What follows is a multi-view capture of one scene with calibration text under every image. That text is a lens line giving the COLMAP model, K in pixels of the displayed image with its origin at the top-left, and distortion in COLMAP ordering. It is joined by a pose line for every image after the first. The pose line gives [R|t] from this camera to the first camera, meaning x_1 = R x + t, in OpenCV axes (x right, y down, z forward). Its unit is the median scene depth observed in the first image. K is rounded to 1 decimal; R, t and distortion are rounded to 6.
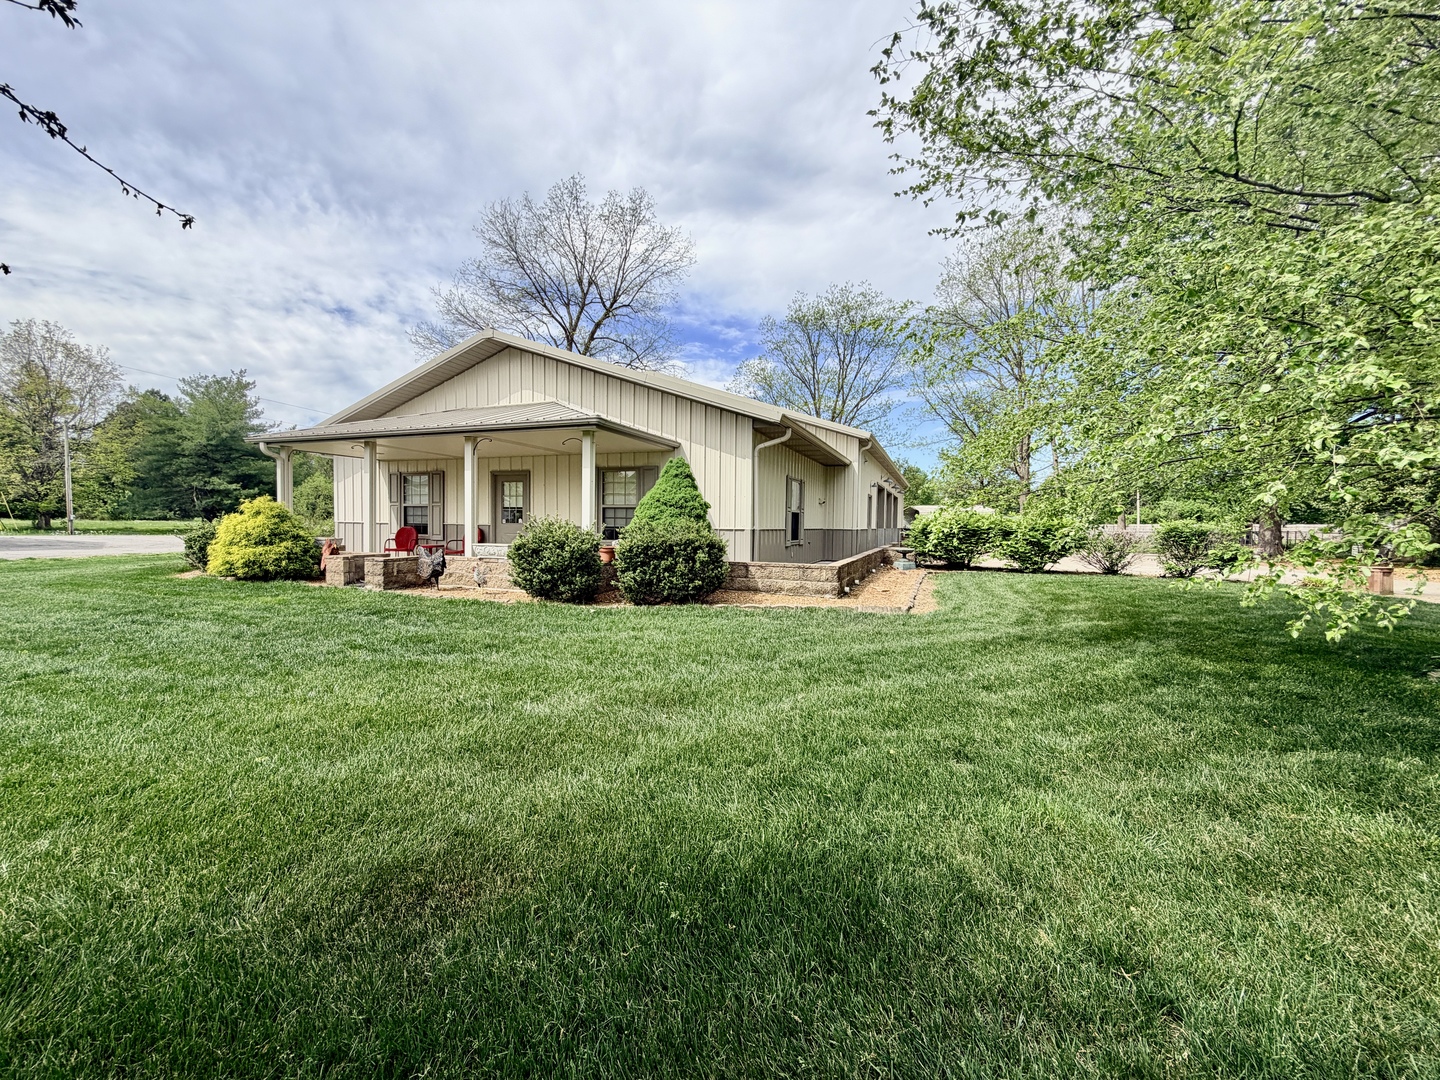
lens RADIAL K [[583.9, 0, 673.1], [0, 583.9, 541.4], [0, 0, 1]] dist [0.013282, 0.000009]
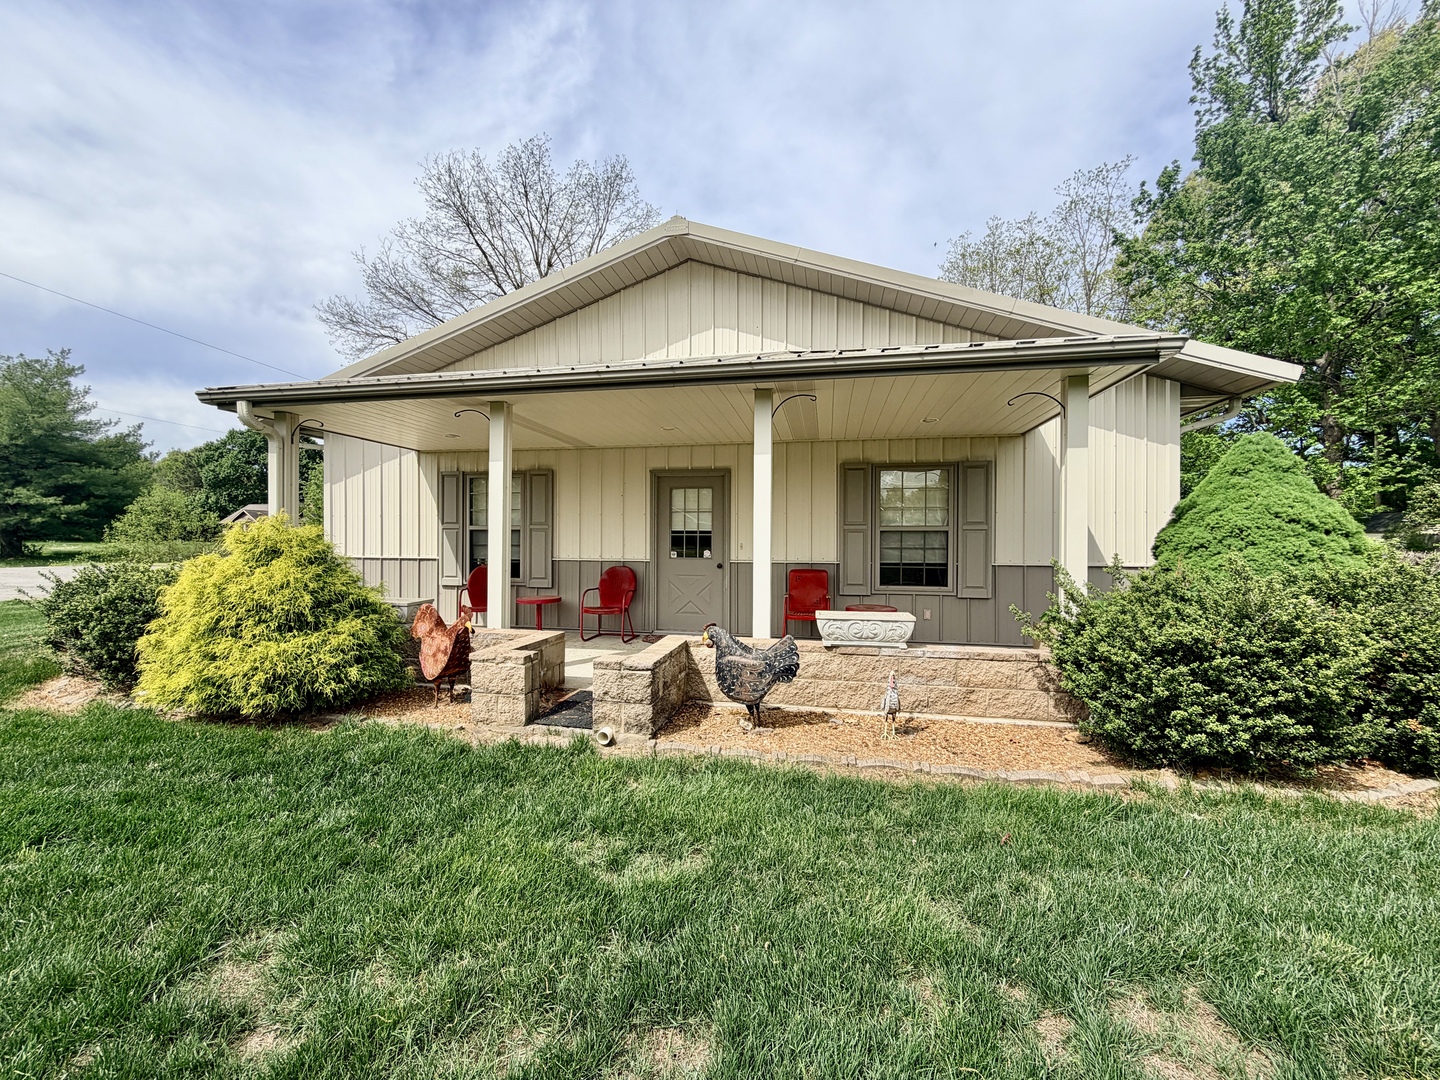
lens RADIAL K [[577.7, 0, 671.7], [0, 577.7, 539.2], [0, 0, 1]] dist [0.003810, 0.000815]
pose [[0.981240, -0.011218, 0.192462, -0.478782], [0.016824, 0.999480, -0.027516, -0.040187], [-0.192054, 0.030238, 0.980918, 0.505225]]
